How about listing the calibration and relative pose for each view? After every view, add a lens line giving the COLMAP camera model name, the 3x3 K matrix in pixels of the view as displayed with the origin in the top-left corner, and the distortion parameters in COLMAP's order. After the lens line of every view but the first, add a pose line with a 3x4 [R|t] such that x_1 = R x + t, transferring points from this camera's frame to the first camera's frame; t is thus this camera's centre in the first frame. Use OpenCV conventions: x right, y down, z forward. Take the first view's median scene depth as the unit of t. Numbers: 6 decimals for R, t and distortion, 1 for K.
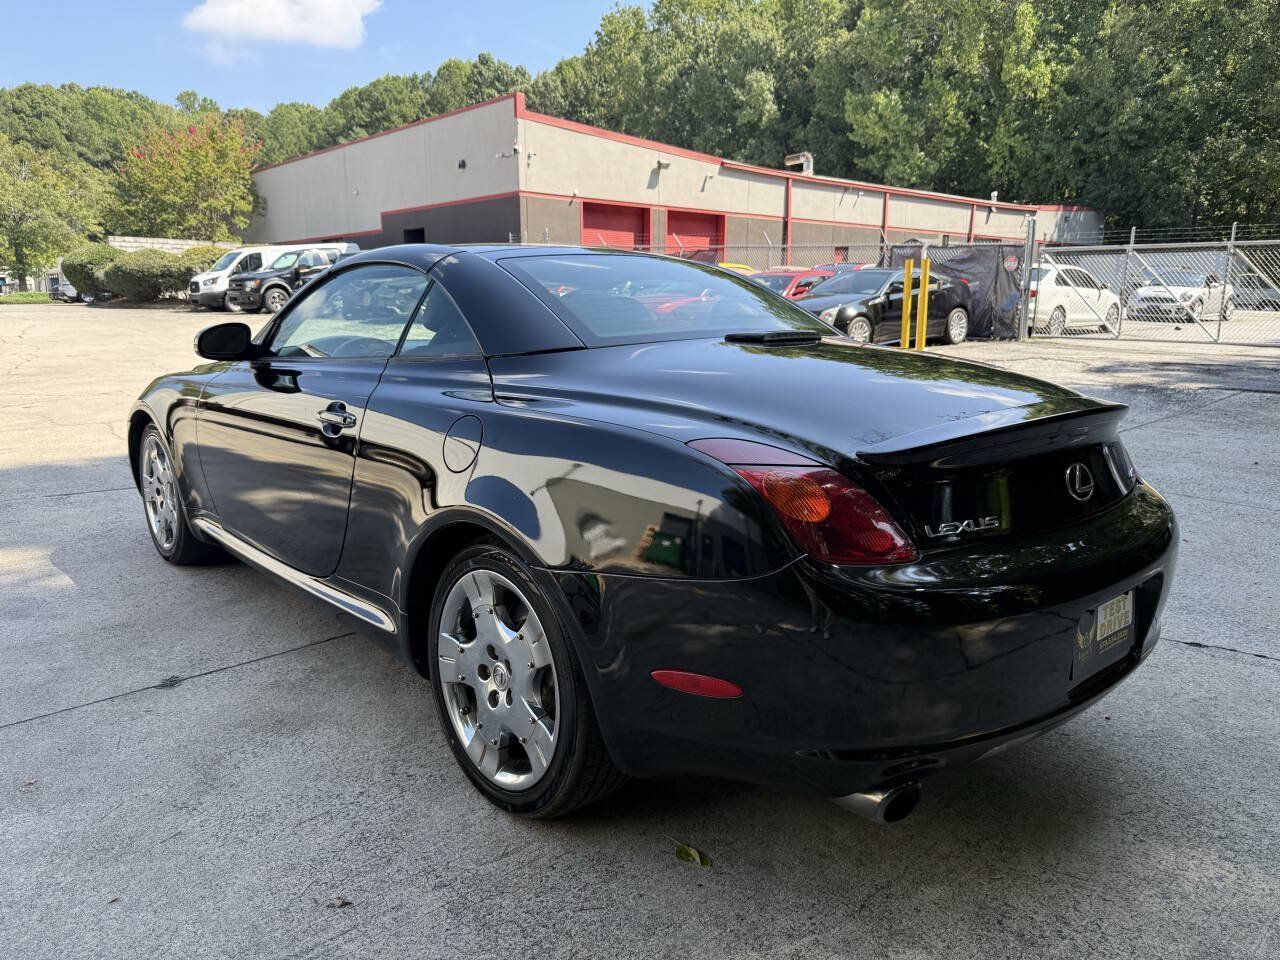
lens RADIAL K [[915.8, 0, 638.8], [0, 915.8, 484.6], [0, 0, 1]] dist [0.000548, -0.002005]
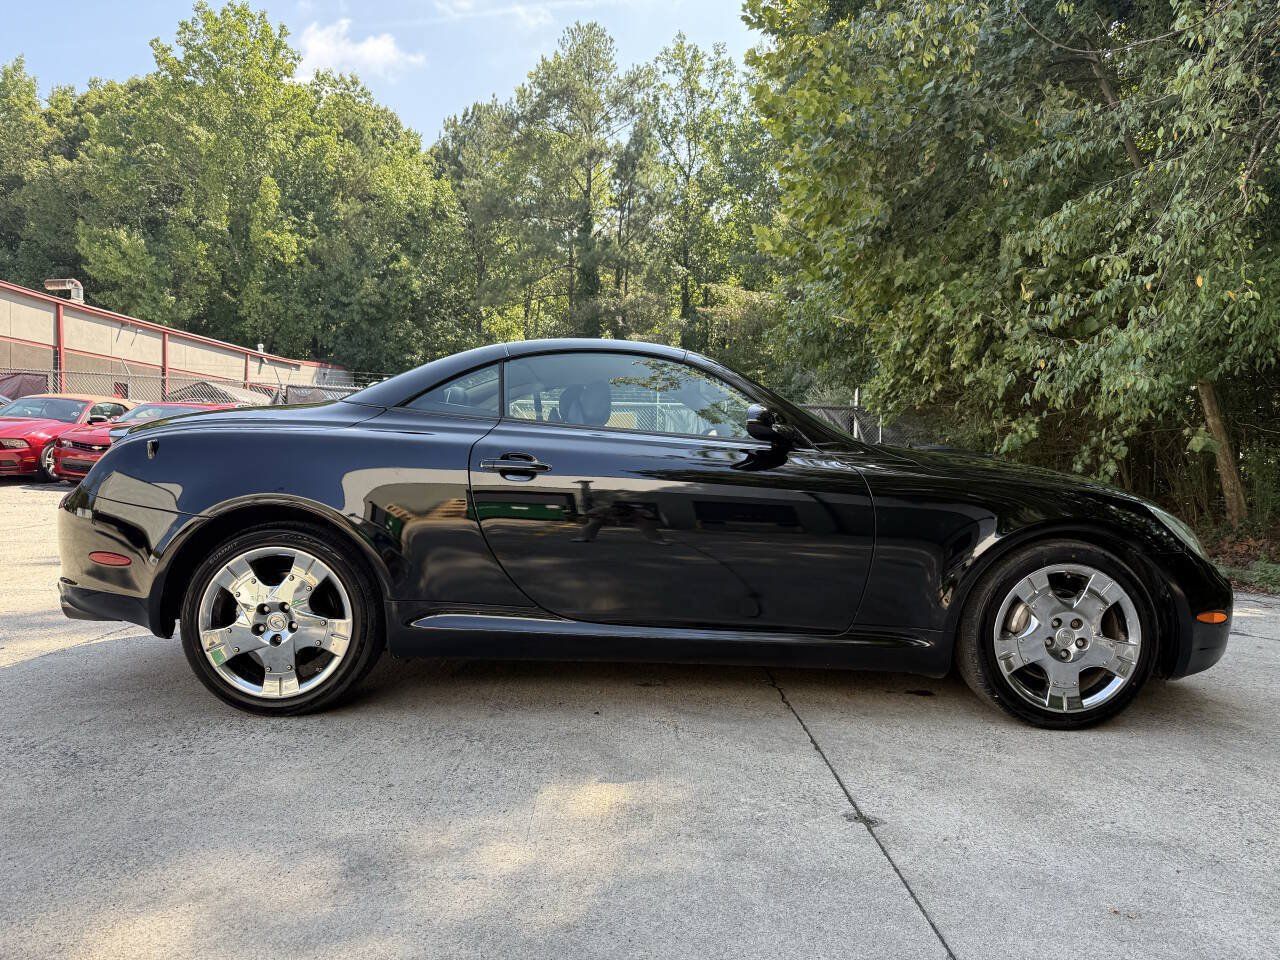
lens RADIAL K [[897.6, 0, 641.9], [0, 897.6, 507.5], [0, 0, 1]] dist [0.020797, -0.040333]
pose [[0.684051, -0.028013, 0.728896, -0.101980], [0.126566, 0.988663, -0.080783, -0.001472], [-0.718370, 0.147513, 0.679842, 0.046601]]
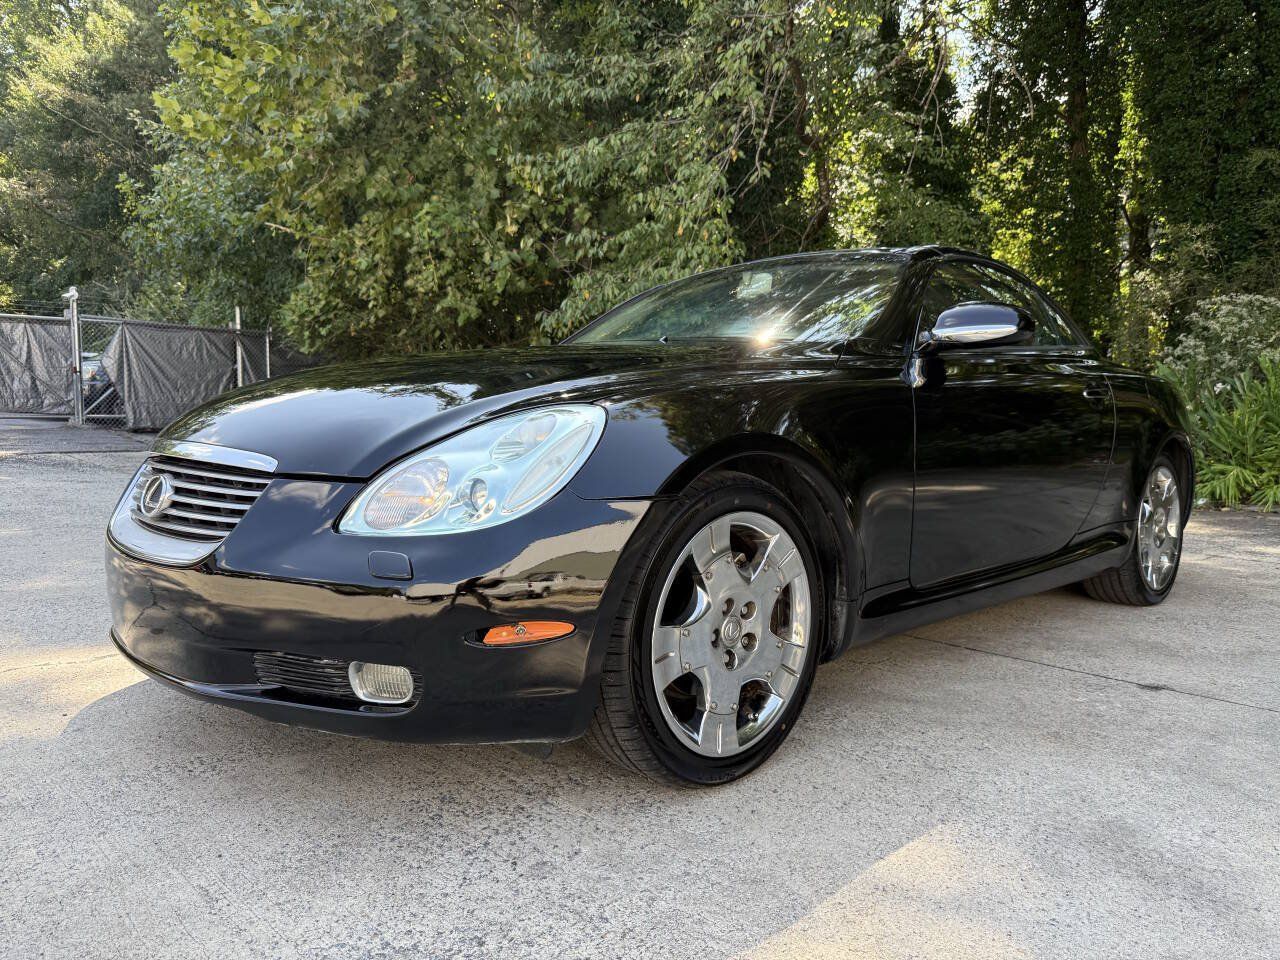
lens RADIAL K [[920.7, 0, 640.0], [0, 920.7, 480.0], [0, 0, 1]] dist [0.022104, -0.033294]
pose [[-0.030818, -0.082097, 0.996148, -0.117307], [0.183768, 0.979167, 0.086382, -0.013879], [-0.982486, 0.185722, -0.015089, 0.124737]]
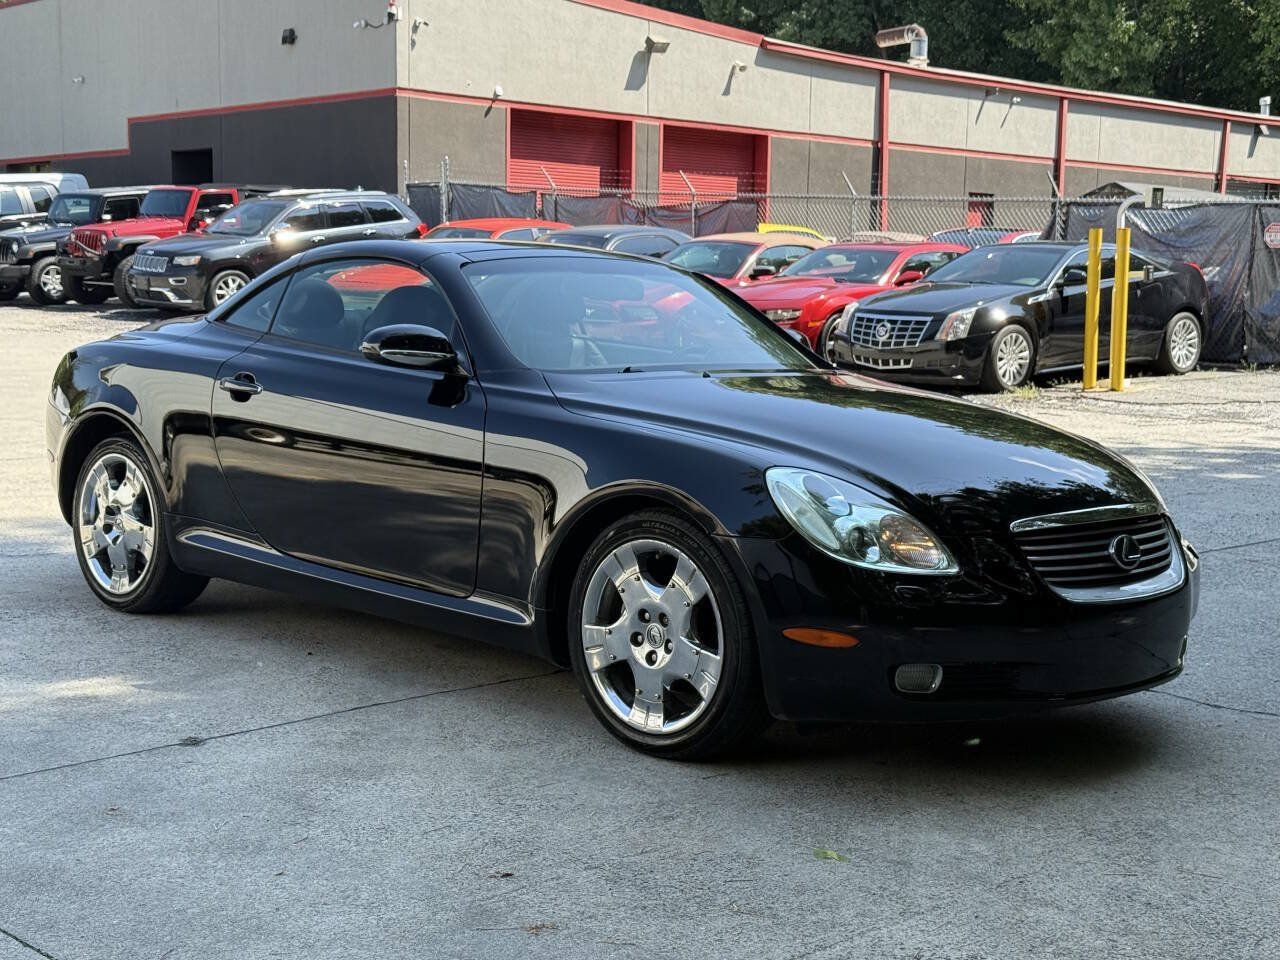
lens RADIAL K [[1788.6, 0, 640.0], [0, 1788.6, 480.0], [0, 0, 1]] dist [0.207358, -0.456430]
pose [[0.999480, 0.012855, 0.029555, -0.012527], [-0.010098, 0.995744, -0.091609, 0.010449], [-0.030607, 0.091263, 0.995356, -0.058780]]
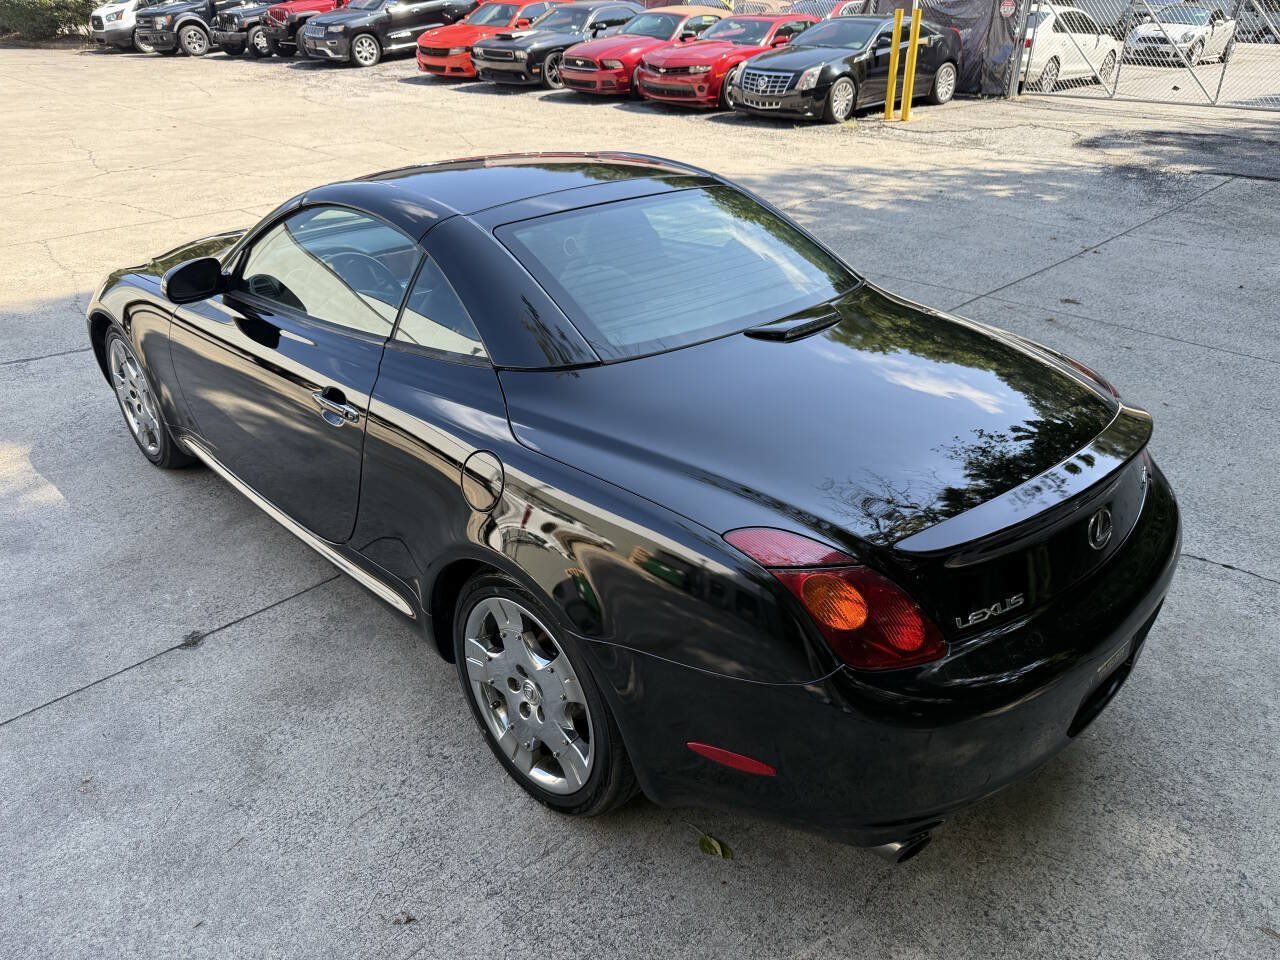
lens RADIAL K [[915.8, 0, 638.8], [0, 915.8, 484.6], [0, 0, 1]] dist [0.000548, -0.002005]
pose [[0.999038, -0.023009, 0.037320, -0.003801], [0.011998, 0.962210, 0.272042, -0.018889], [-0.042169, -0.271333, 0.961561, 0.003120]]
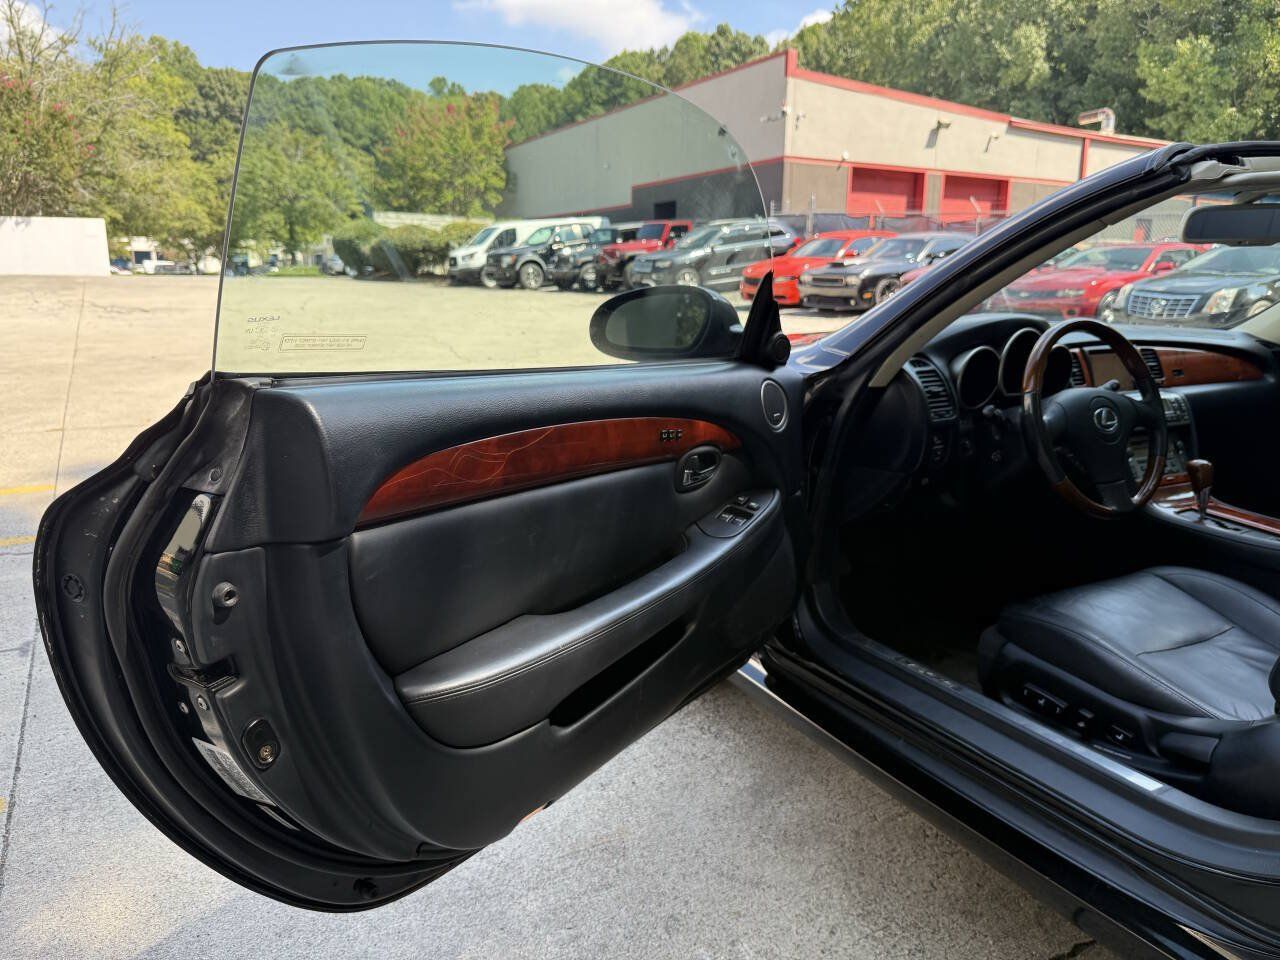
lens RADIAL K [[920.7, 0, 640.0], [0, 920.7, 480.0], [0, 0, 1]] dist [0.022104, -0.033294]
pose [[0.973662, 0.055576, -0.221117, -0.044310], [-0.051765, 0.998394, 0.023001, -0.009249], [0.222040, -0.010949, 0.974976, 0.049625]]
